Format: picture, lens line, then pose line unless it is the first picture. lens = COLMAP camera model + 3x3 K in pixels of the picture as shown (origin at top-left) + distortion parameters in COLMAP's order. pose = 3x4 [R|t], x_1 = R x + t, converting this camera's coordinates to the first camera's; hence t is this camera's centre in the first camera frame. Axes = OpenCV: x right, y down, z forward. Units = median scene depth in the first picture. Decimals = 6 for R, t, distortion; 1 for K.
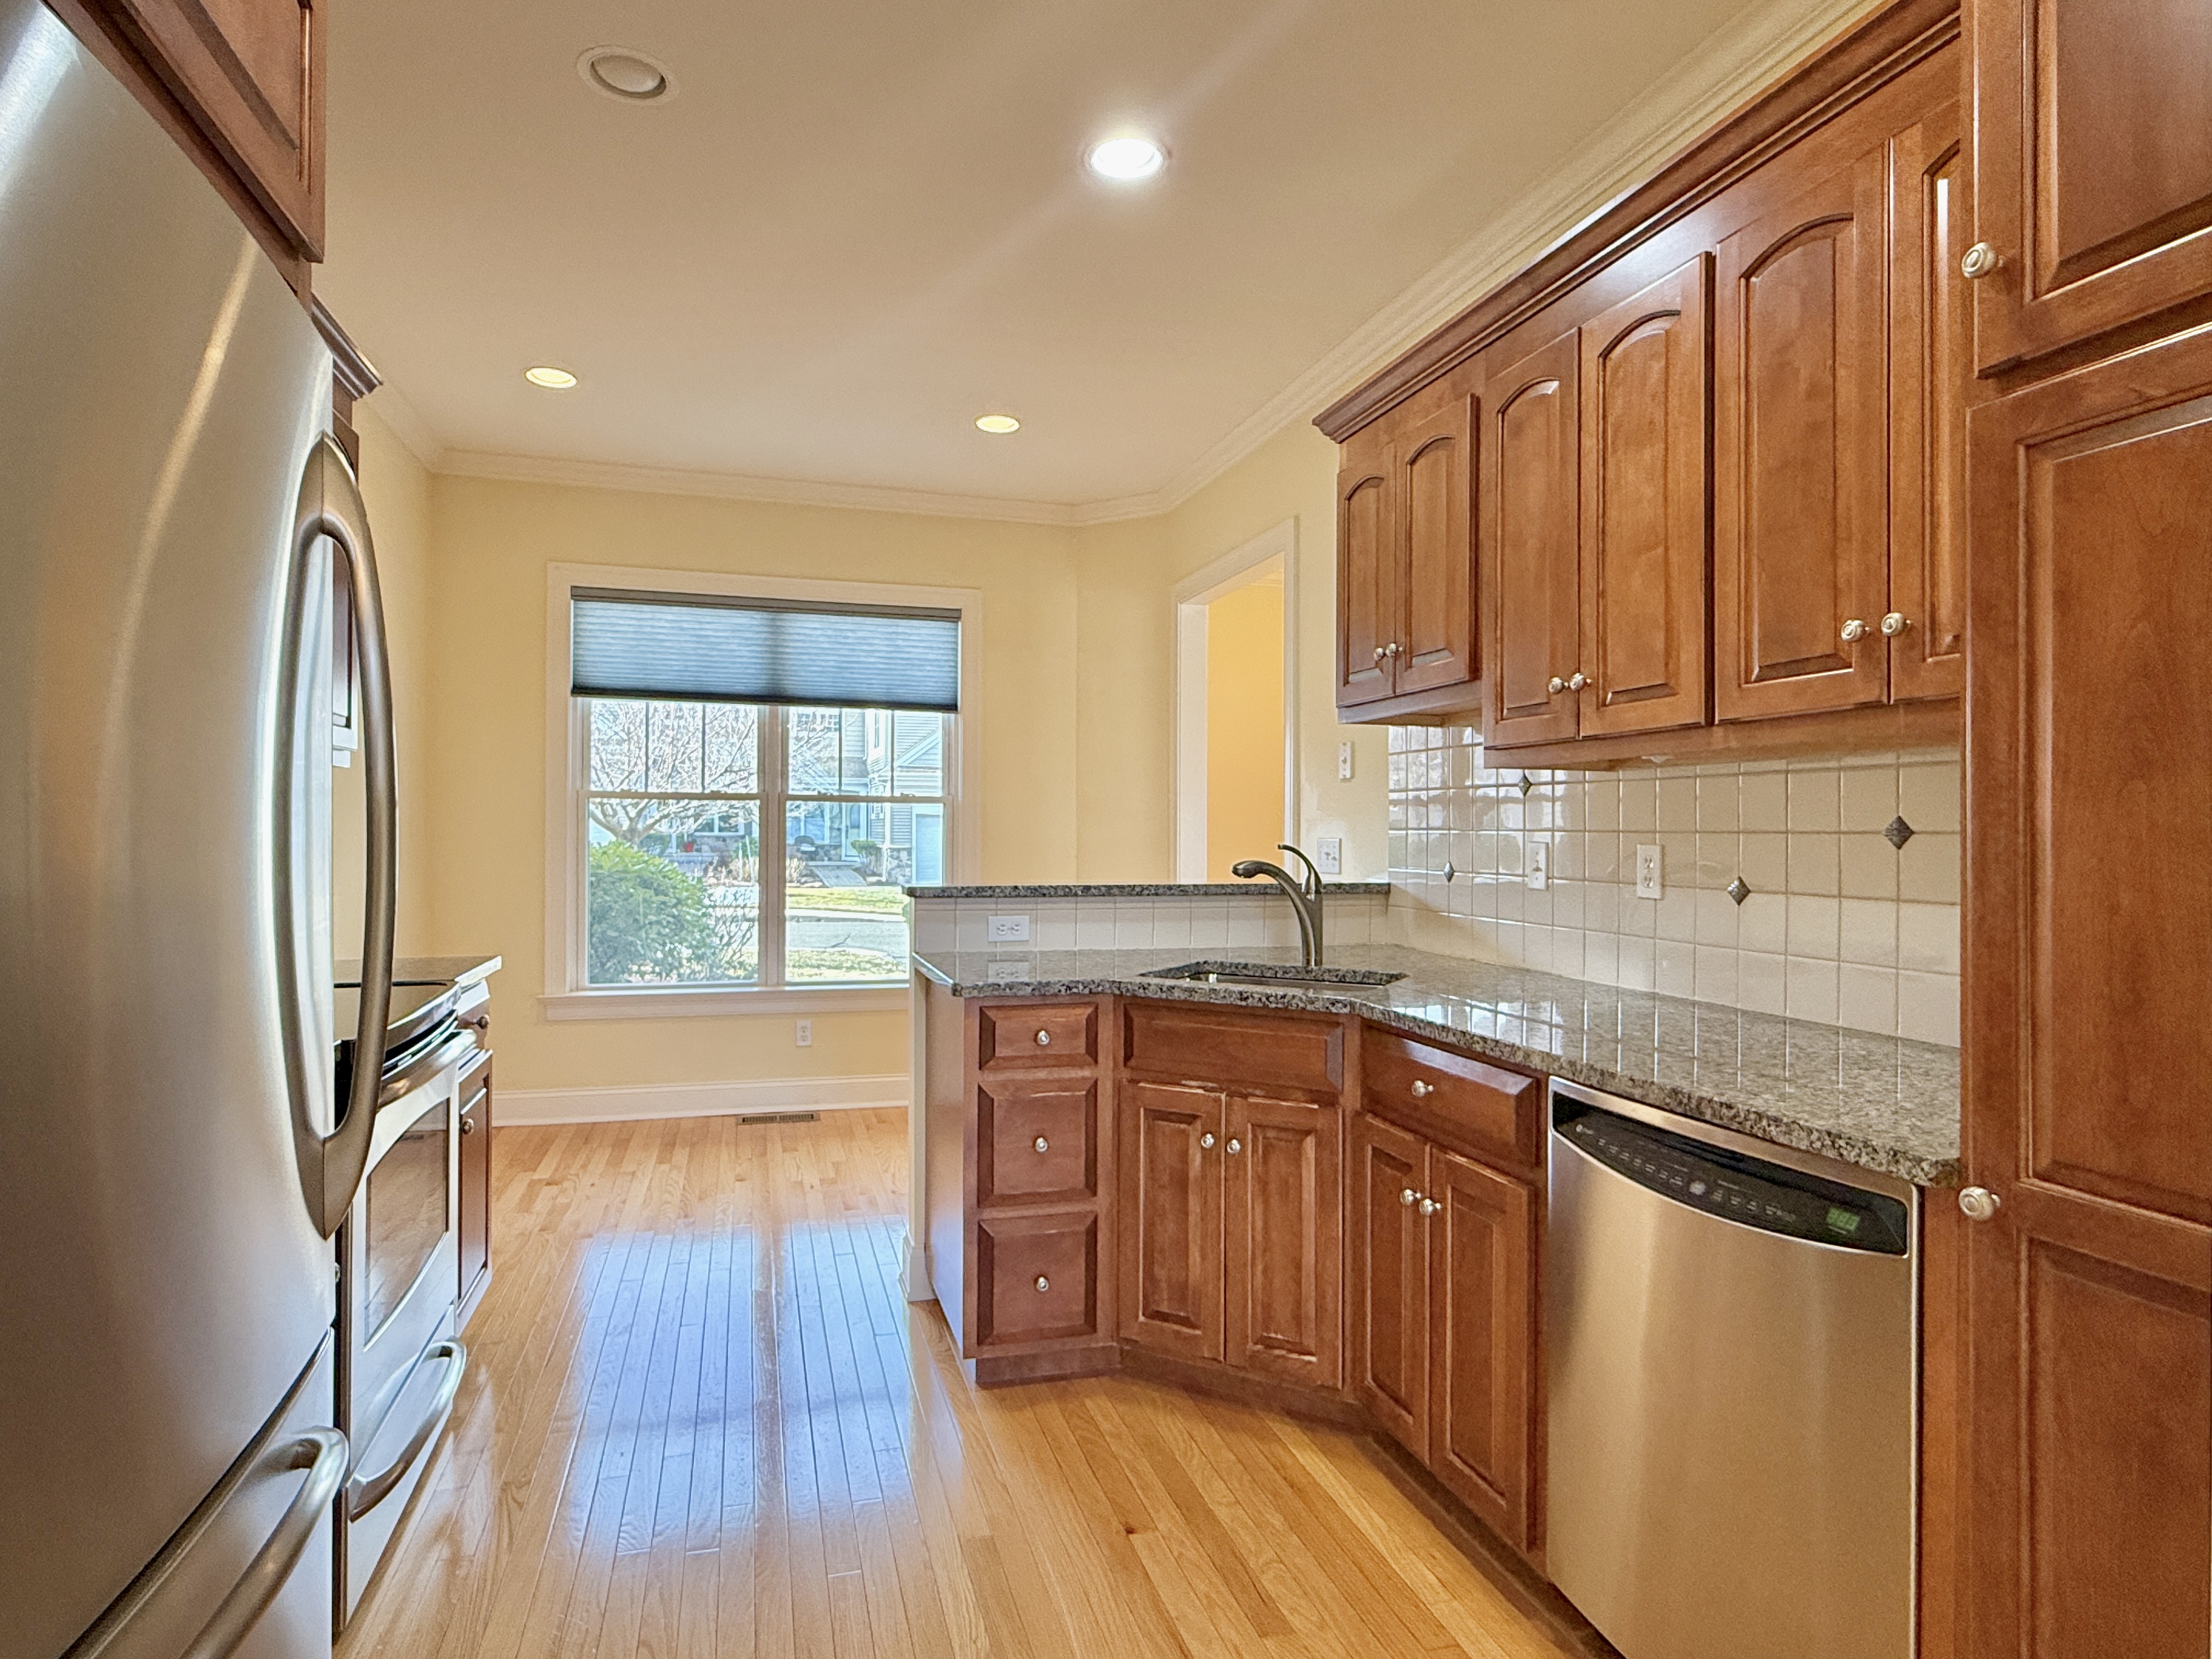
lens RADIAL K [[1227.7, 0, 1095.9], [0, 1227.7, 832.8], [0, 0, 1]] dist [-0.000537, 0.000316]
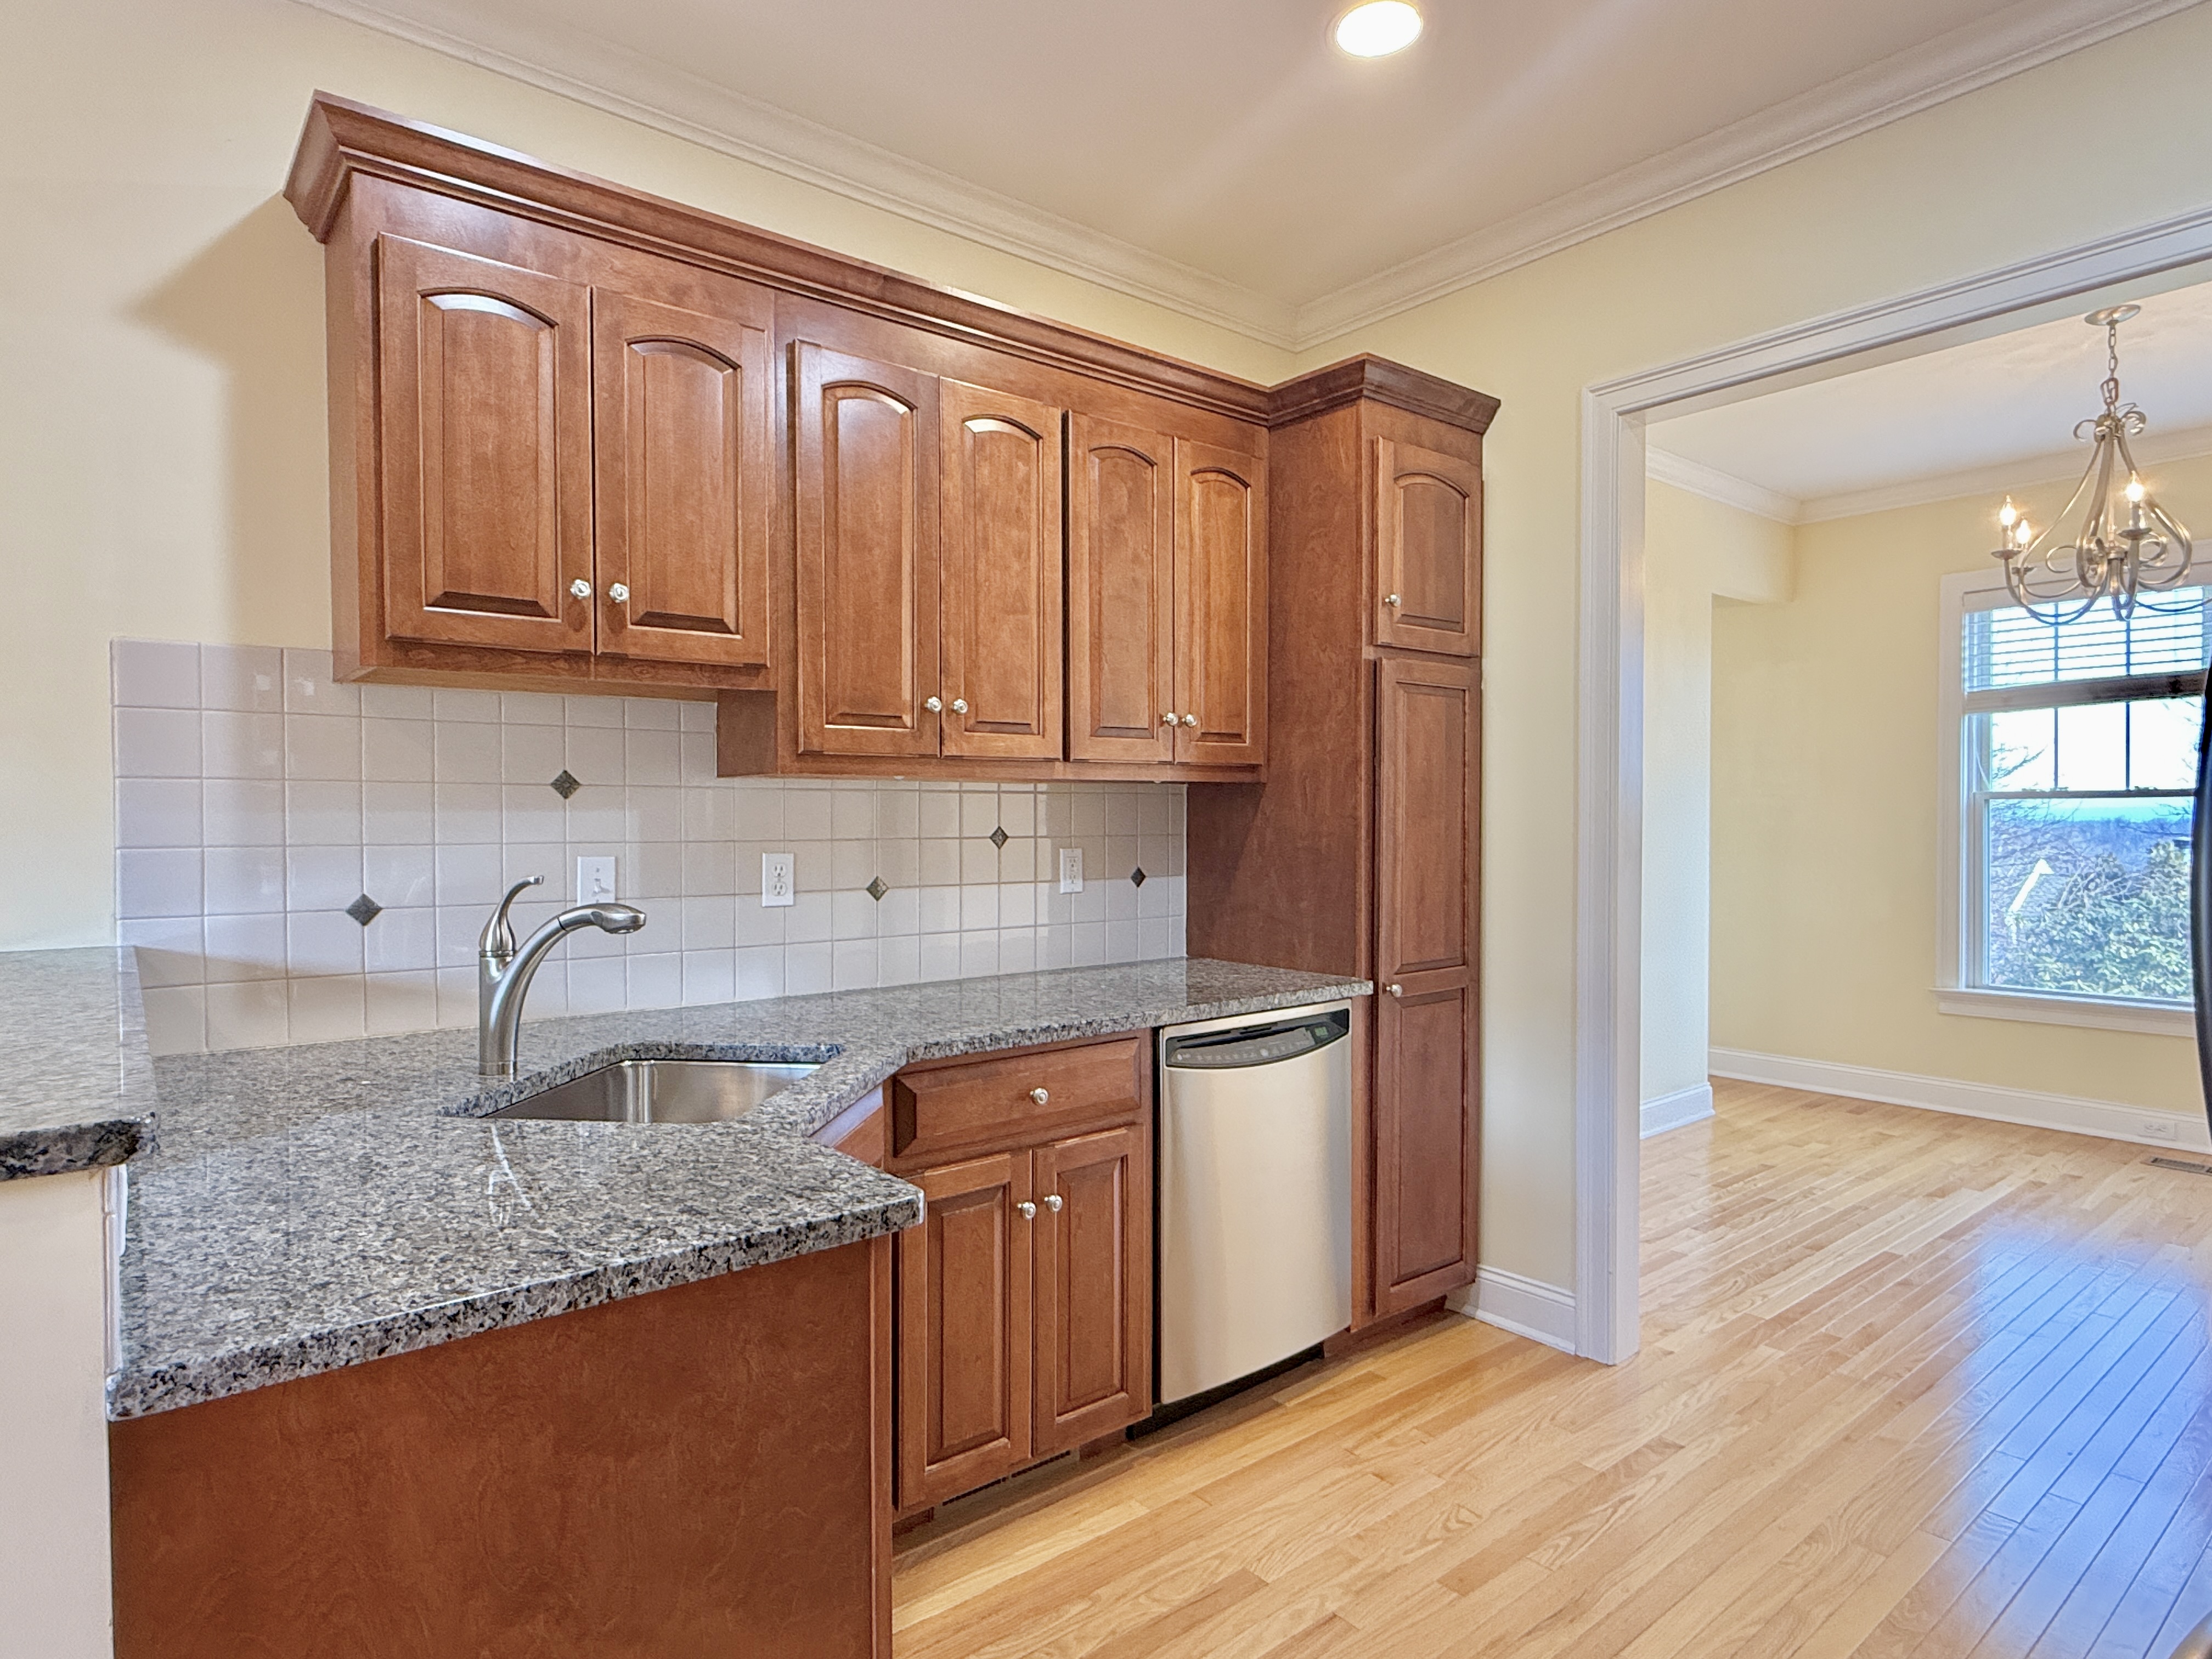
lens RADIAL K [[1227.7, 0, 1095.9], [0, 1227.7, 832.8], [0, 0, 1]] dist [-0.000537, 0.000316]
pose [[-0.391679, -0.018719, 0.919911, -0.593443], [0.000755, 0.999786, 0.020665, -0.028149], [-0.920102, 0.008788, -0.391581, 1.160597]]
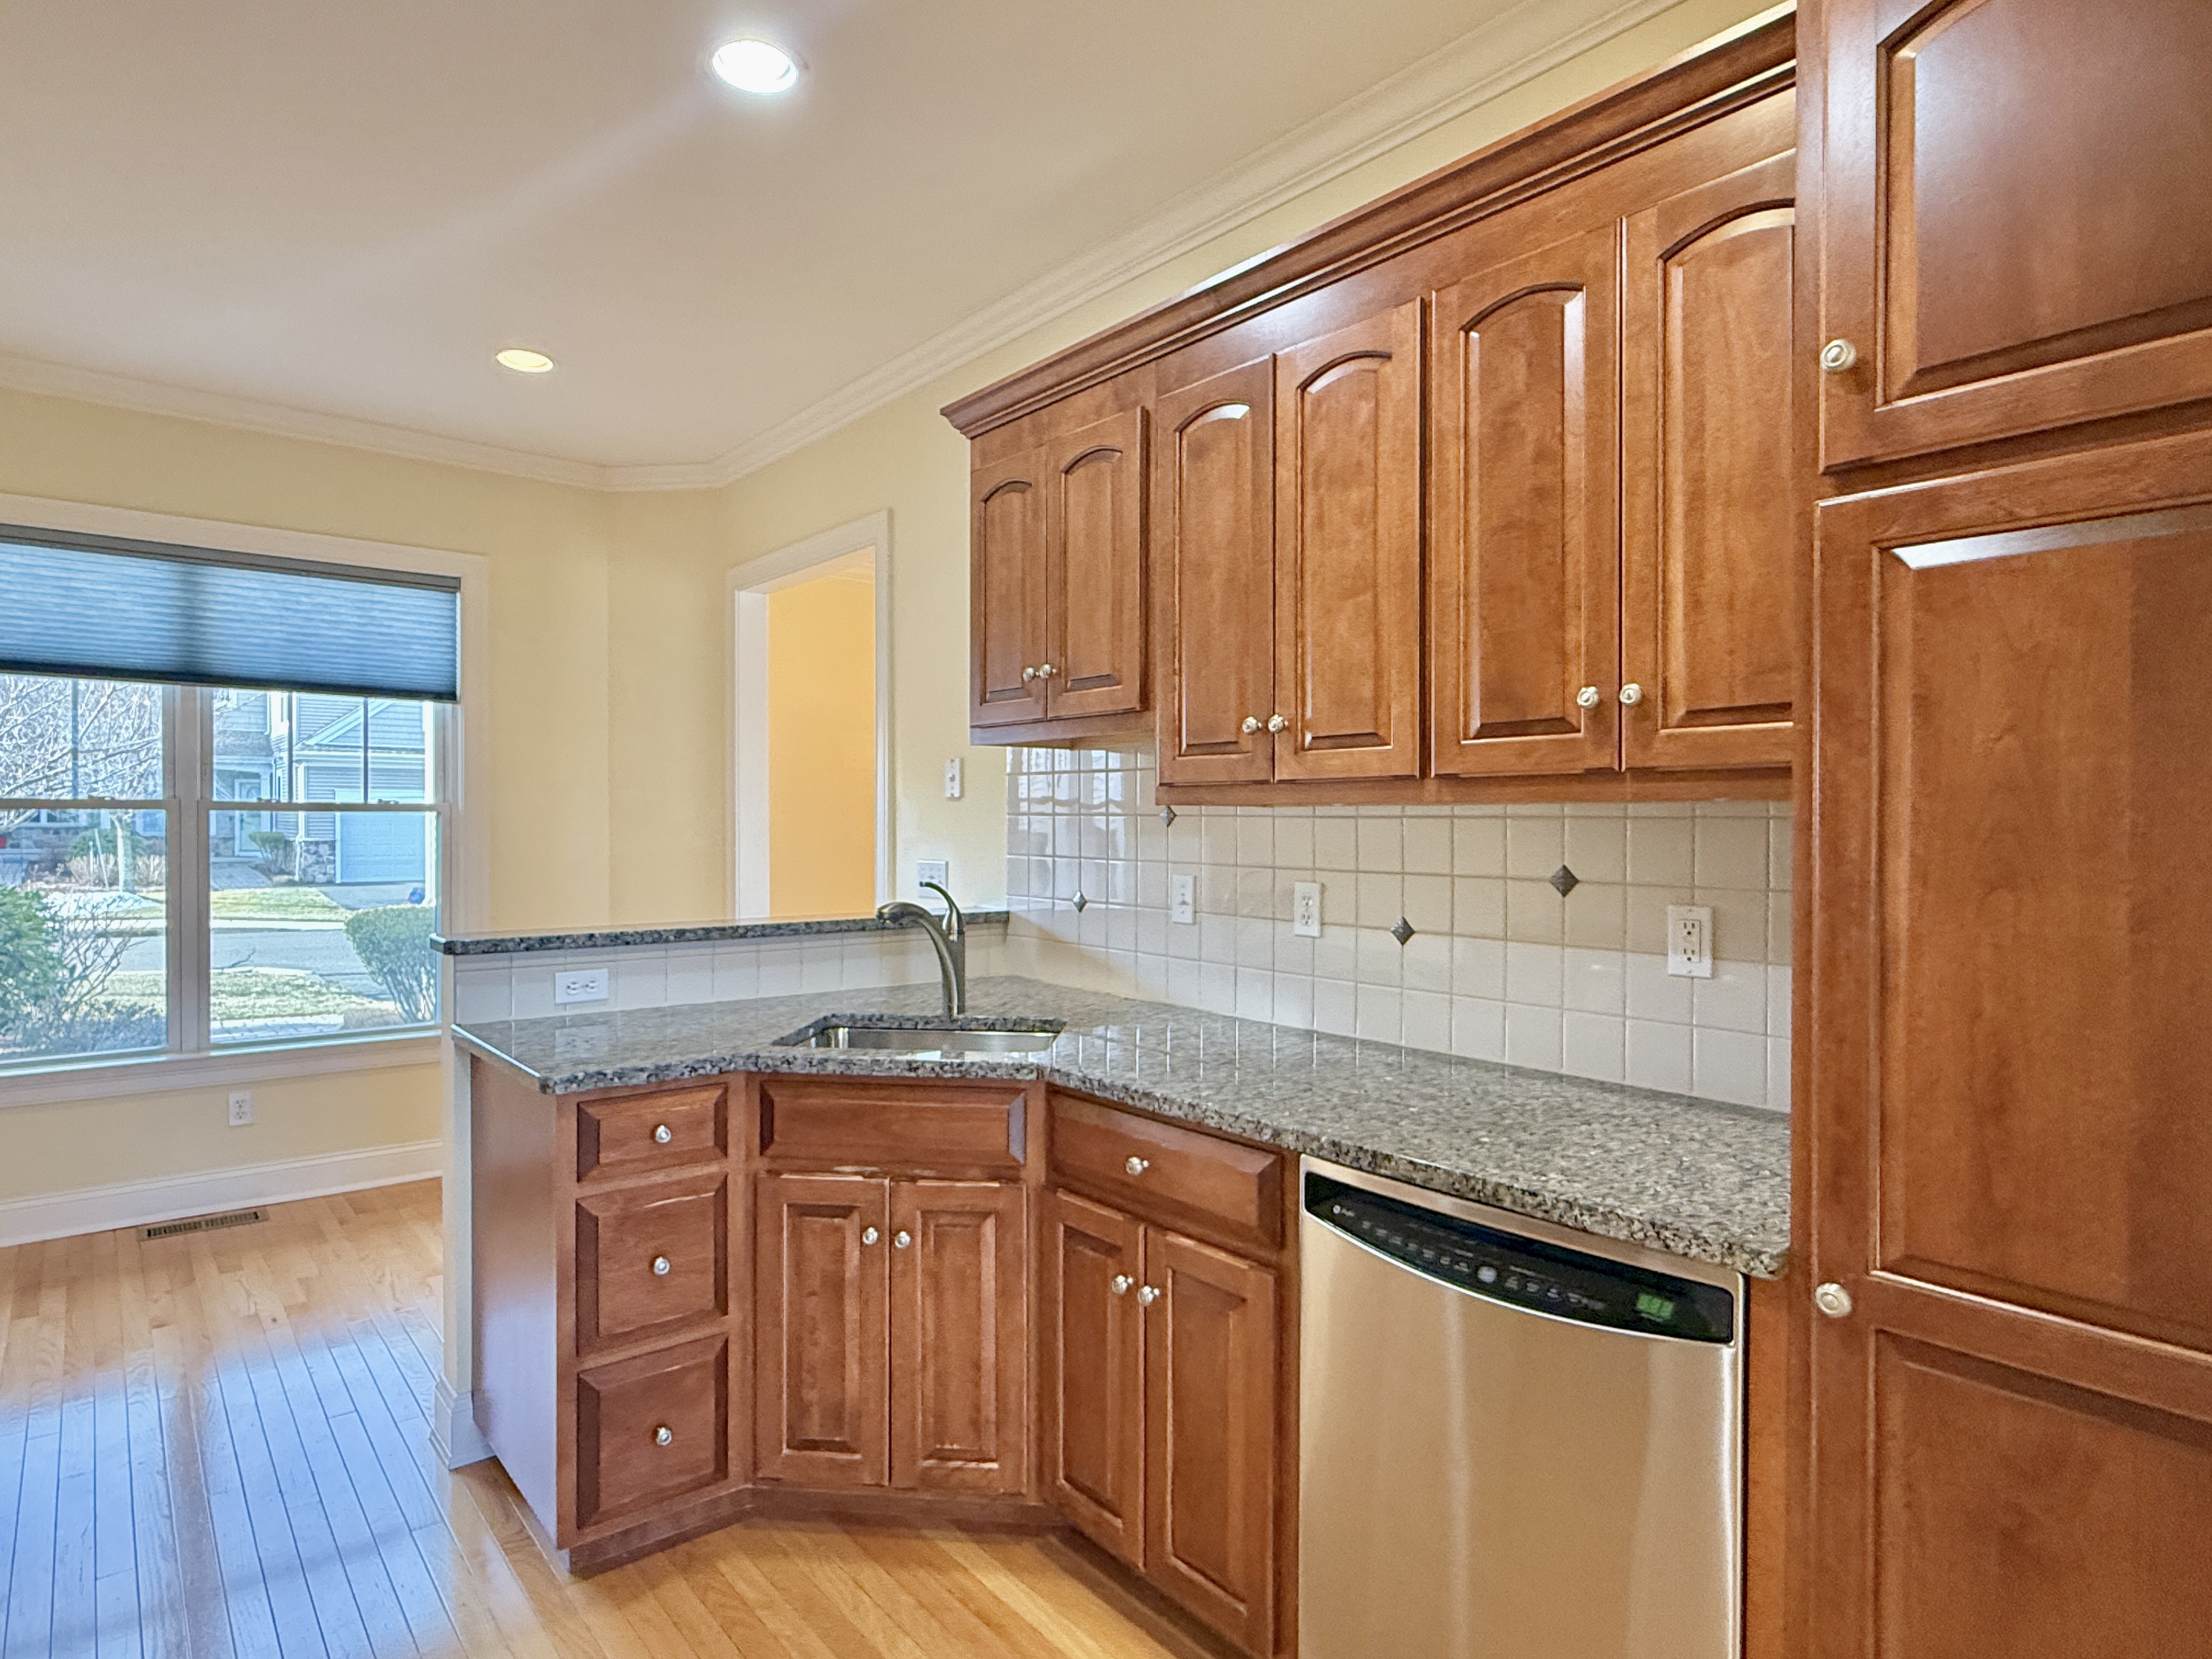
lens RADIAL K [[1227.7, 0, 1095.9], [0, 1227.7, 832.8], [0, 0, 1]] dist [-0.000537, 0.000316]
pose [[0.916333, -0.007021, 0.400356, -0.108794], [0.002063, 0.999916, 0.012815, -0.043913], [-0.400412, -0.010917, 0.916270, 0.151848]]
